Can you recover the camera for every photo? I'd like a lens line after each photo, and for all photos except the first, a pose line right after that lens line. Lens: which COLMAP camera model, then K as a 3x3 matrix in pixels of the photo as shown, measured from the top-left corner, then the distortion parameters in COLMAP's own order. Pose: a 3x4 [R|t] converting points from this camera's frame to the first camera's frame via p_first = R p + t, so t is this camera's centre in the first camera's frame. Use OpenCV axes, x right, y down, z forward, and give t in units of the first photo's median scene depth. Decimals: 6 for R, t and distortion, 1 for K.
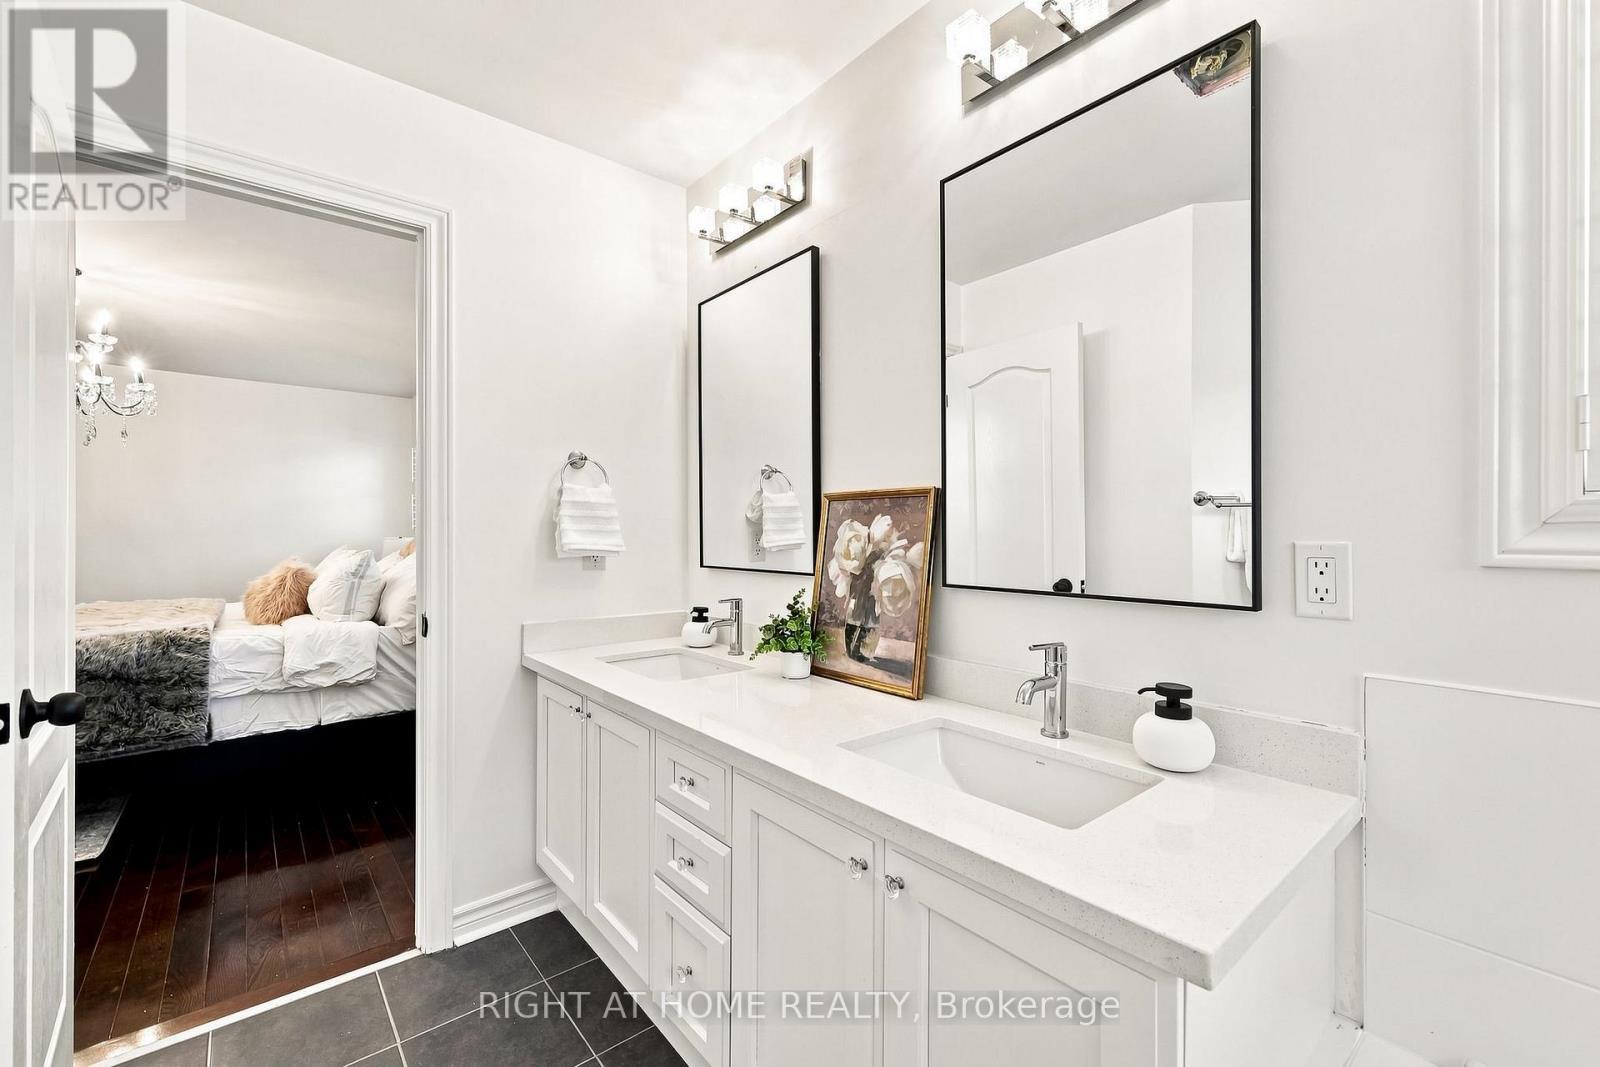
lens RADIAL K [[671.1, 0, 799.8], [0, 671.1, 529.9], [0, 0, 1]] dist [0.000686, -0.000194]
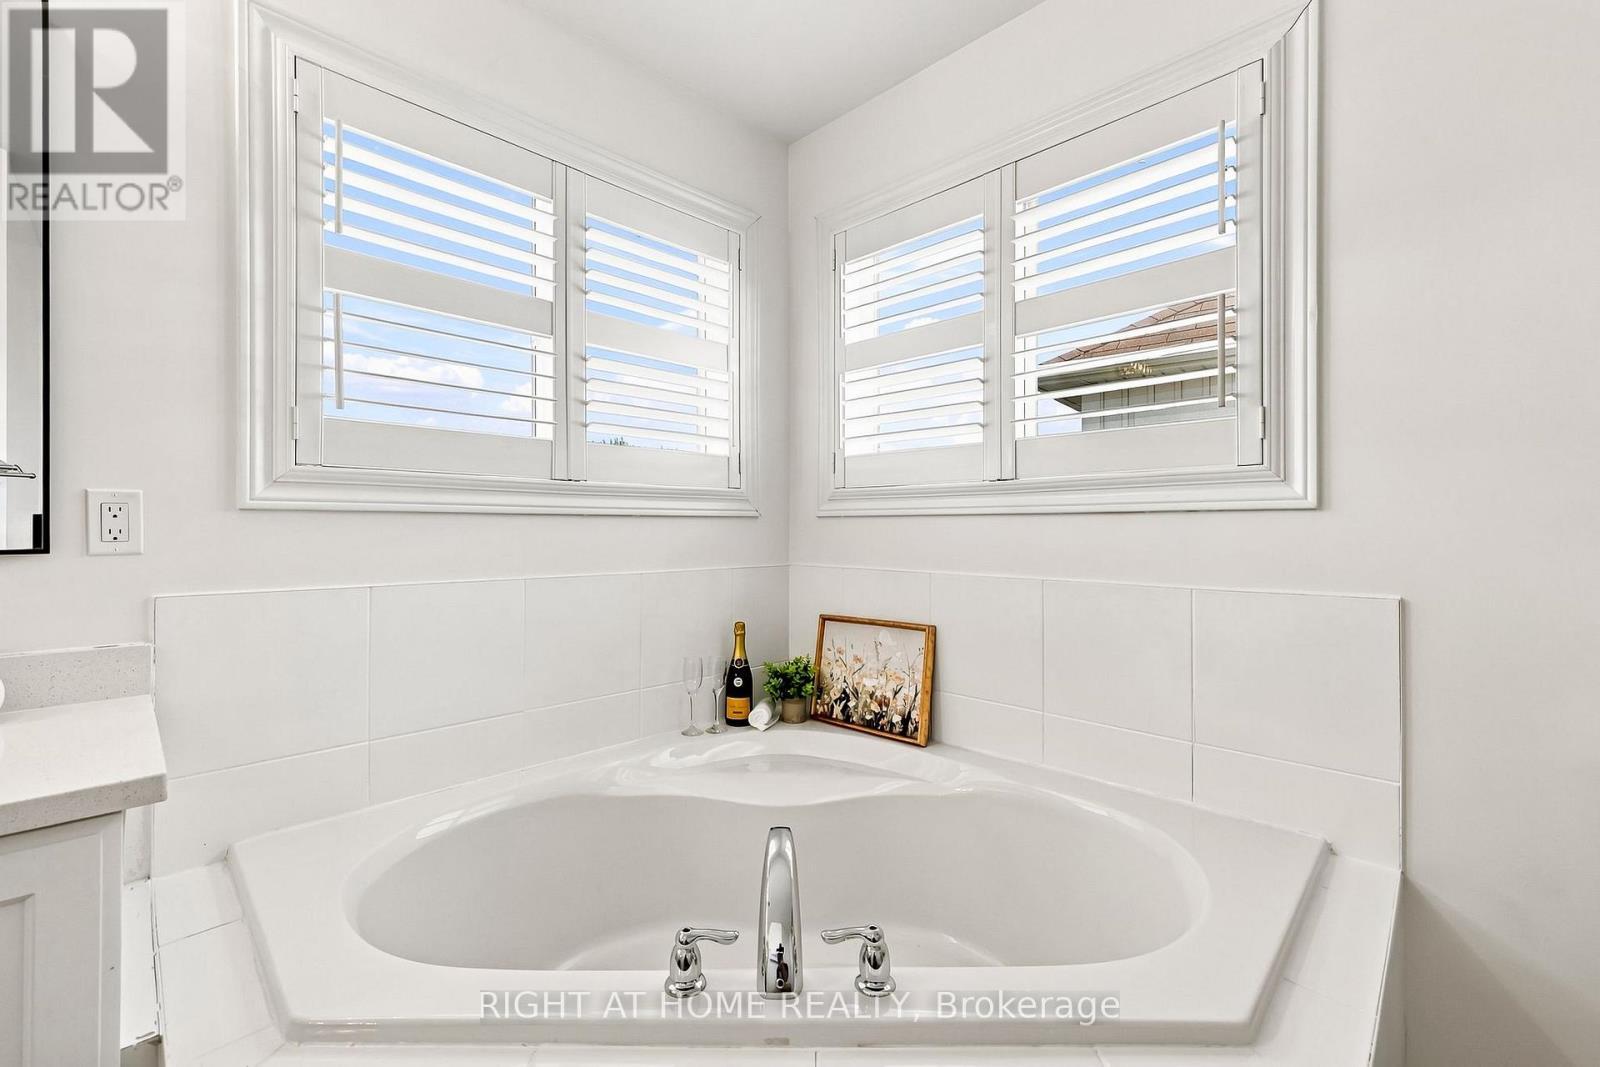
lens RADIAL K [[682.2, 0, 799.2], [0, 682.2, 521.2], [0, 0, 1]] dist [0.002283, 0.000365]
pose [[-0.095222, 0.012886, 0.995373, -0.334293], [0.000420, 0.999917, -0.012905, 0.055953], [-0.995456, -0.000811, -0.095219, -0.049628]]
